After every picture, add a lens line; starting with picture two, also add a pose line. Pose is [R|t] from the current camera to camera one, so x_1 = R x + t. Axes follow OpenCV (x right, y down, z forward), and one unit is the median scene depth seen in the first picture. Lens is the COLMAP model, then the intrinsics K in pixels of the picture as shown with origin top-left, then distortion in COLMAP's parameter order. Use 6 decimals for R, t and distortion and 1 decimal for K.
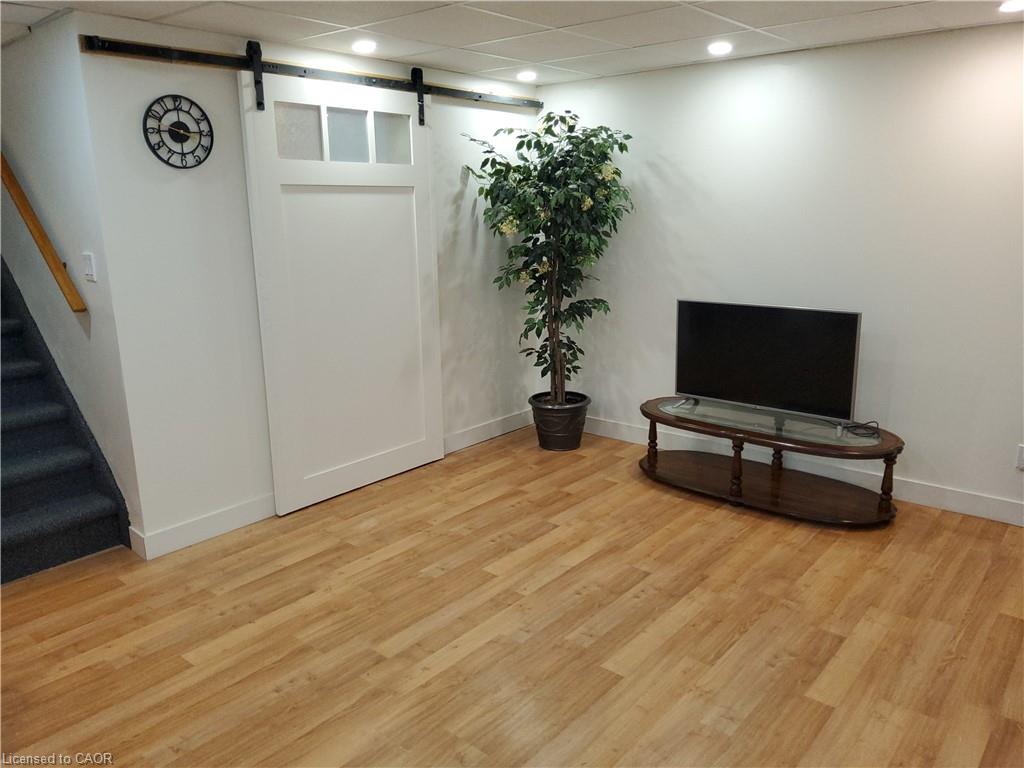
lens RADIAL K [[770.9, 0, 512.0], [0, 770.9, 384.0], [0, 0, 1]] dist [0.157843, -0.279184]
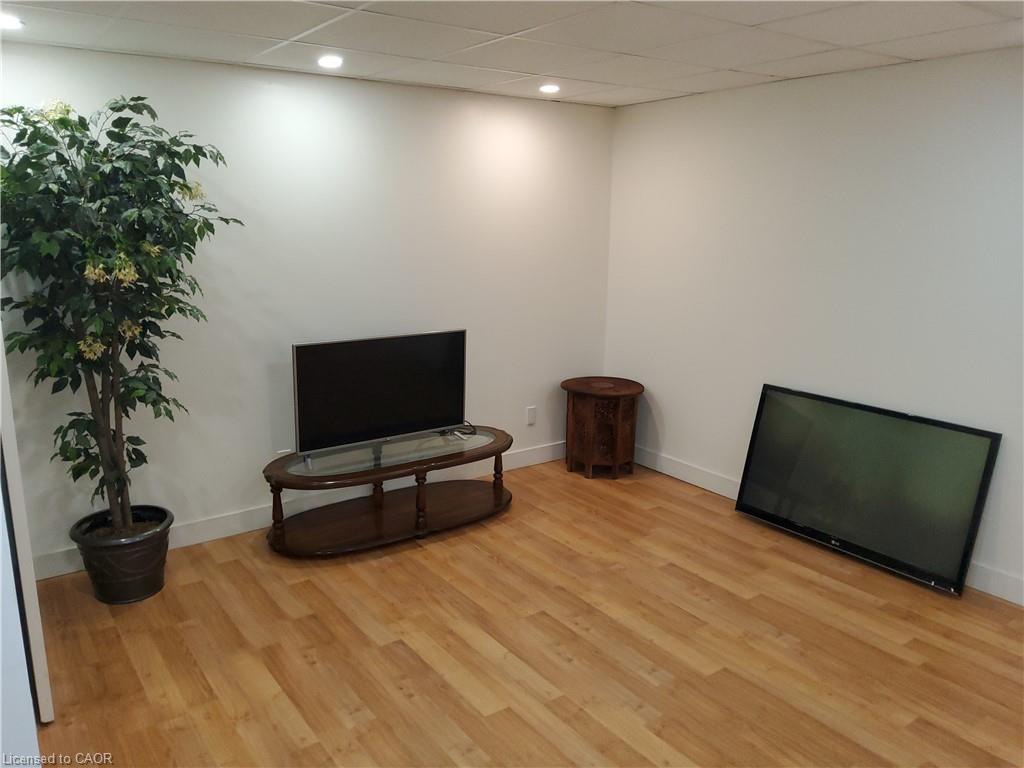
lens RADIAL K [[770.9, 0, 512.0], [0, 770.9, 384.0], [0, 0, 1]] dist [0.157843, -0.279184]
pose [[0.232289, -0.192721, 0.953363, -0.625929], [0.206061, 0.967675, 0.145407, -0.161954], [-0.950569, 0.162674, 0.264493, 0.646267]]
